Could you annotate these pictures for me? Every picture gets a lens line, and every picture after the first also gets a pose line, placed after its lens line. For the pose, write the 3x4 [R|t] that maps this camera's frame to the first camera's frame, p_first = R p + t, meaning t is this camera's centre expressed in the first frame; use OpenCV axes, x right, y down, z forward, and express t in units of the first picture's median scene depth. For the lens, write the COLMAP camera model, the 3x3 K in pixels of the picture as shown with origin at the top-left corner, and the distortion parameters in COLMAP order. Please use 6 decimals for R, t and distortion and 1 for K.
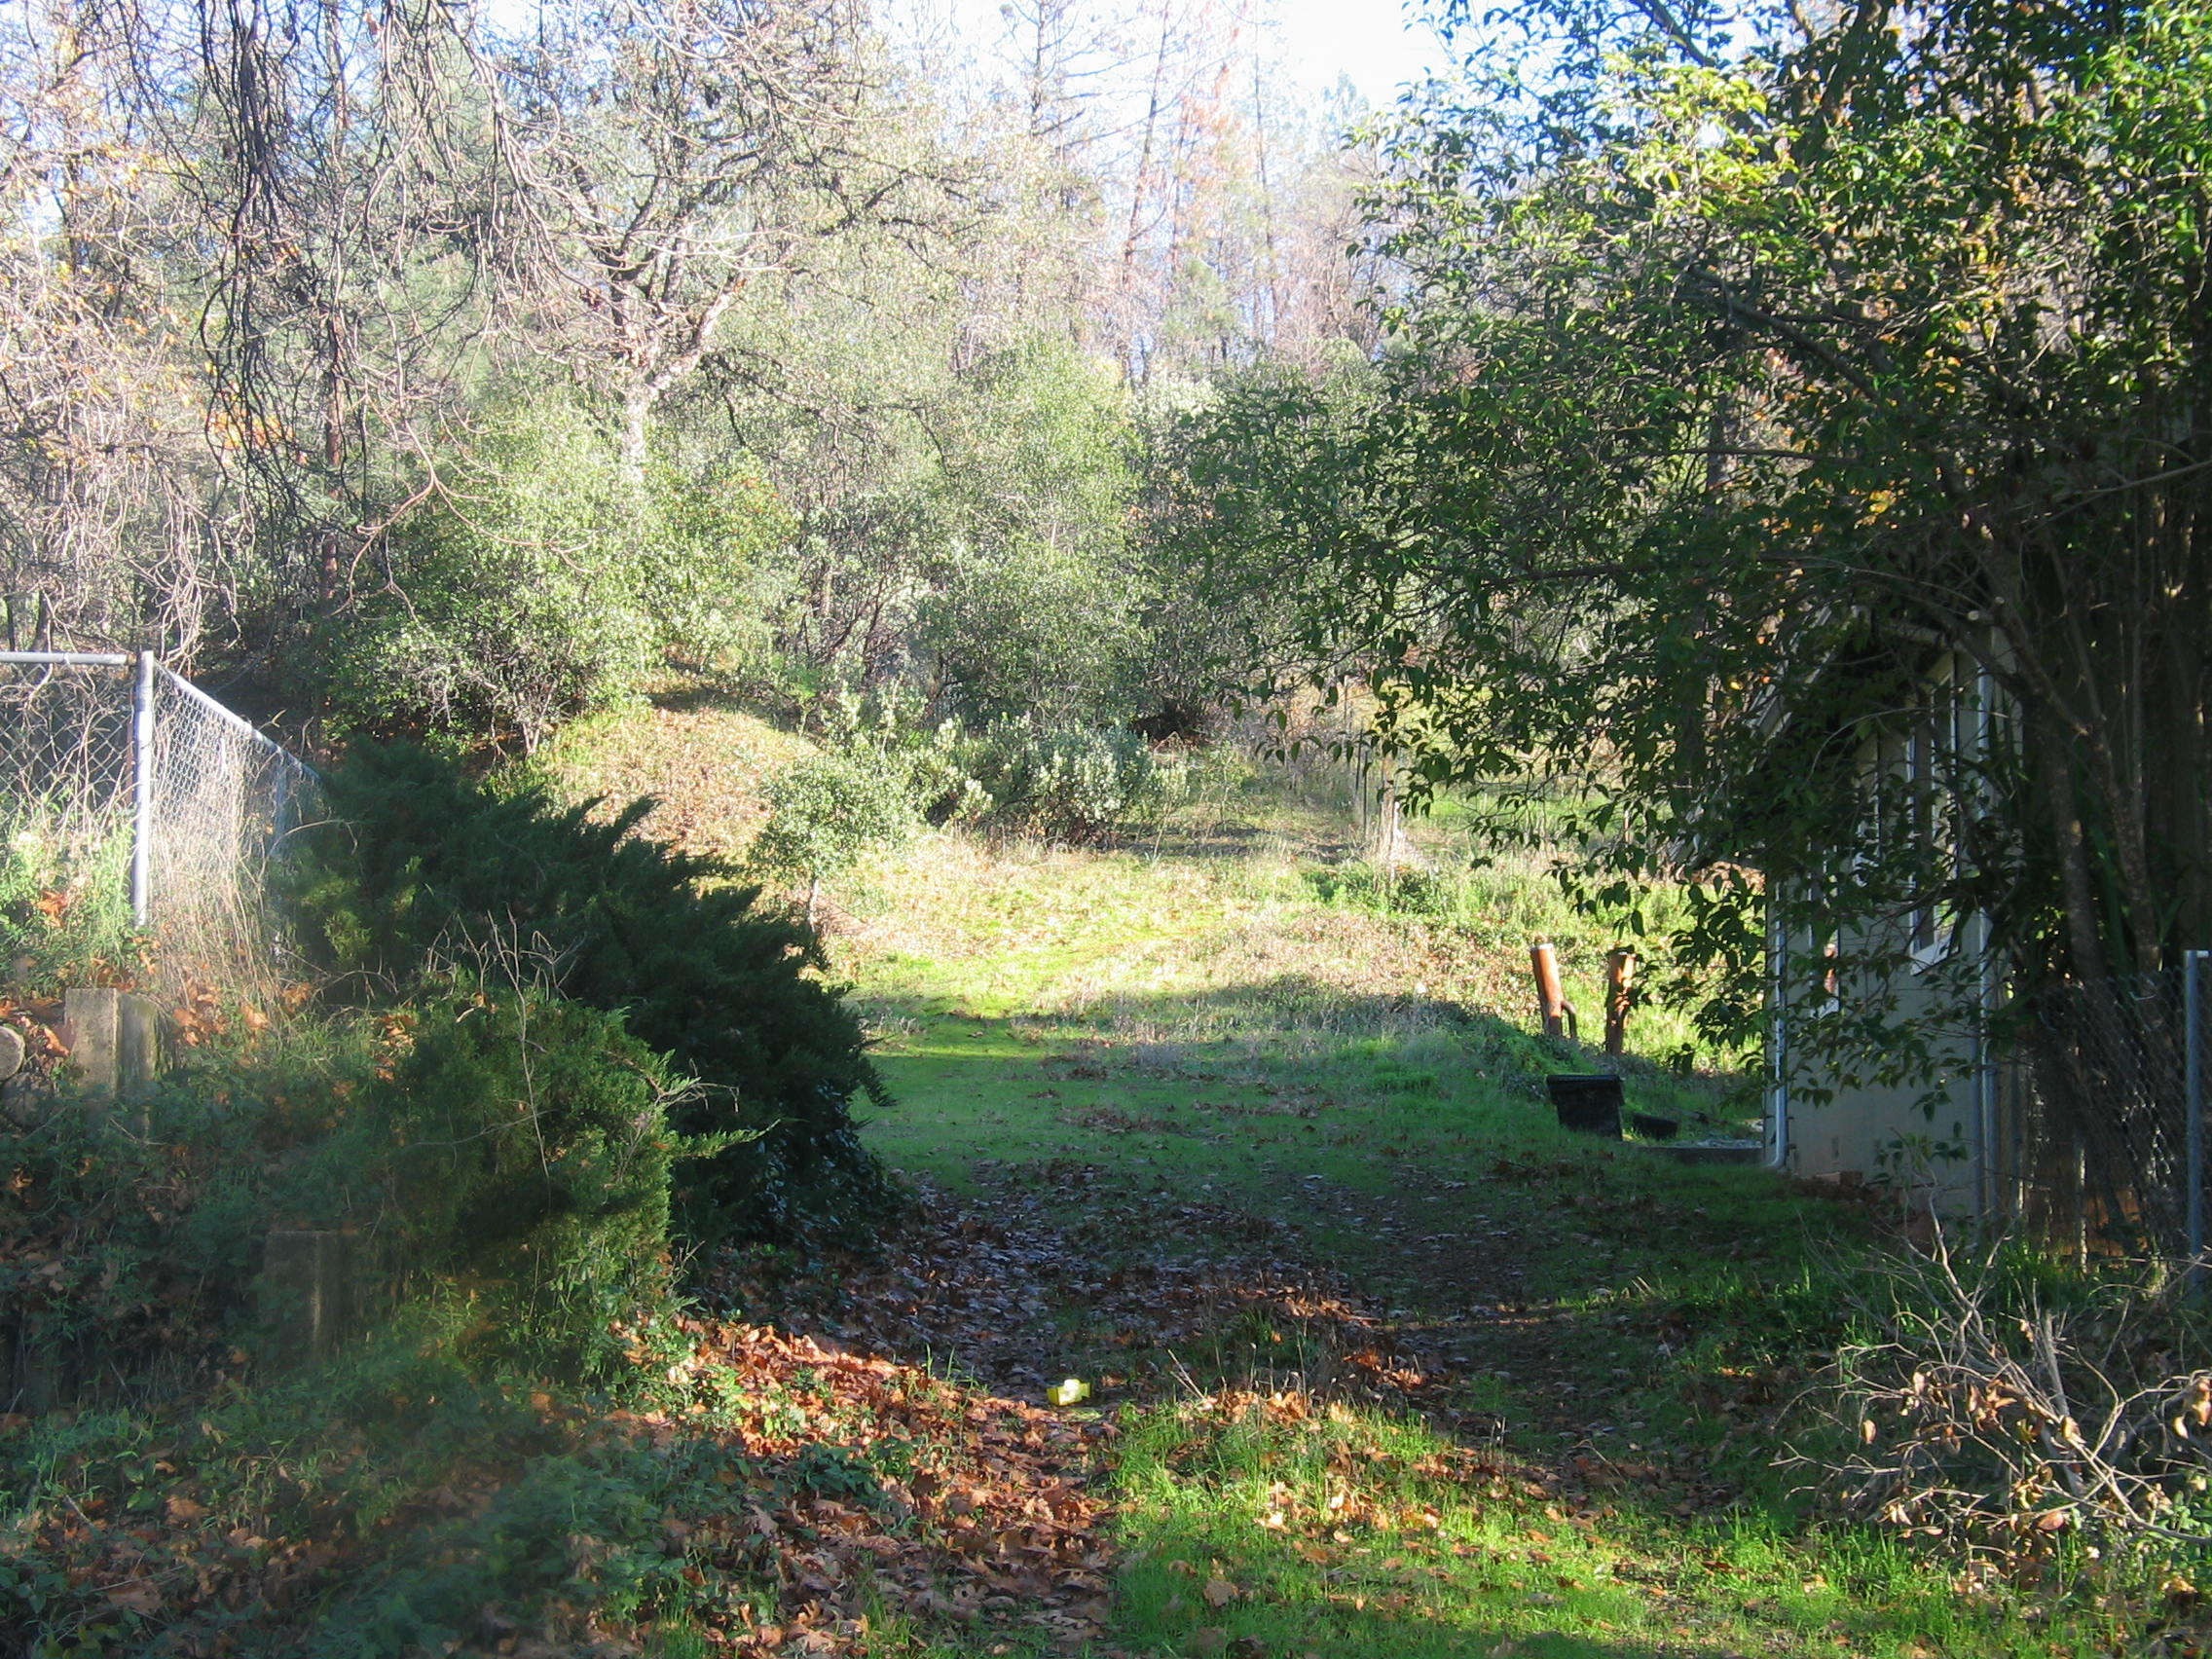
lens RADIAL K [[4022.2, 0, 1117.8], [0, 4022.2, 830.7], [0, 0, 1]] dist [0.015329, 0.886218]
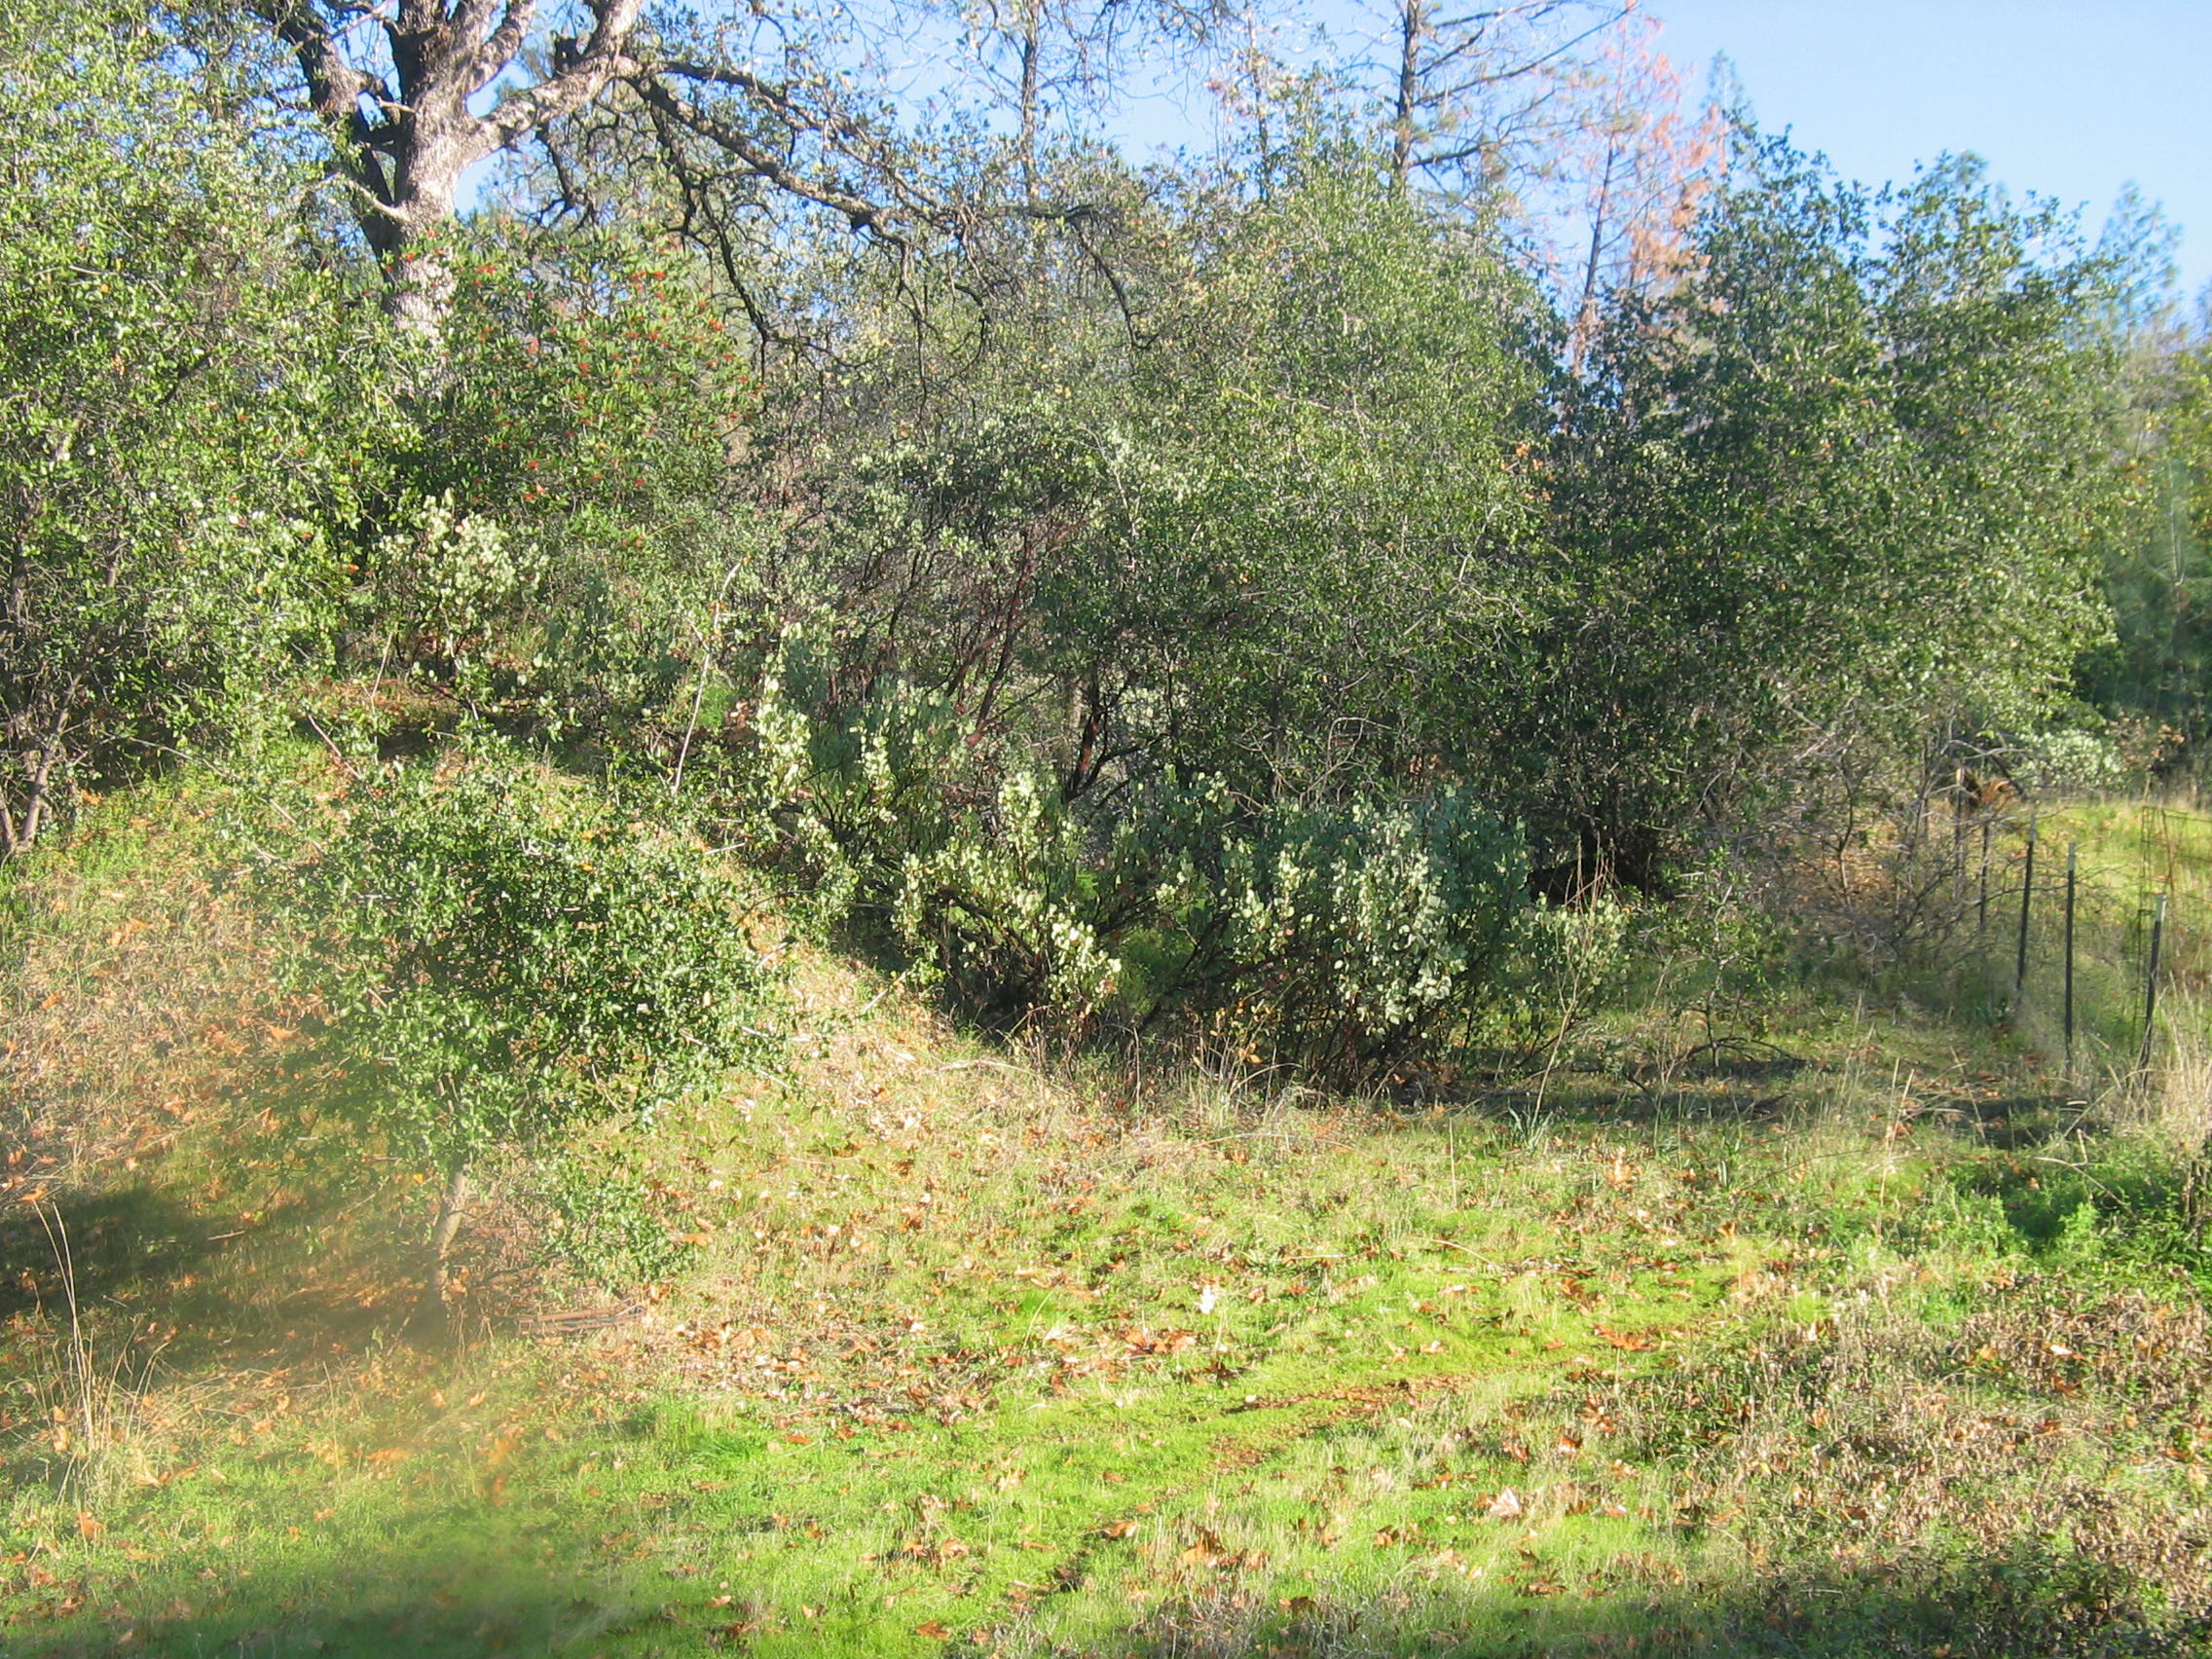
lens RADIAL K [[4022.2, 0, 1117.8], [0, 4022.2, 830.7], [0, 0, 1]] dist [0.015329, 0.886218]
pose [[0.993785, 0.003199, -0.111274, 0.012003], [-0.011774, 0.997001, -0.076490, 0.008571], [0.110695, 0.077325, 0.990842, 0.605286]]
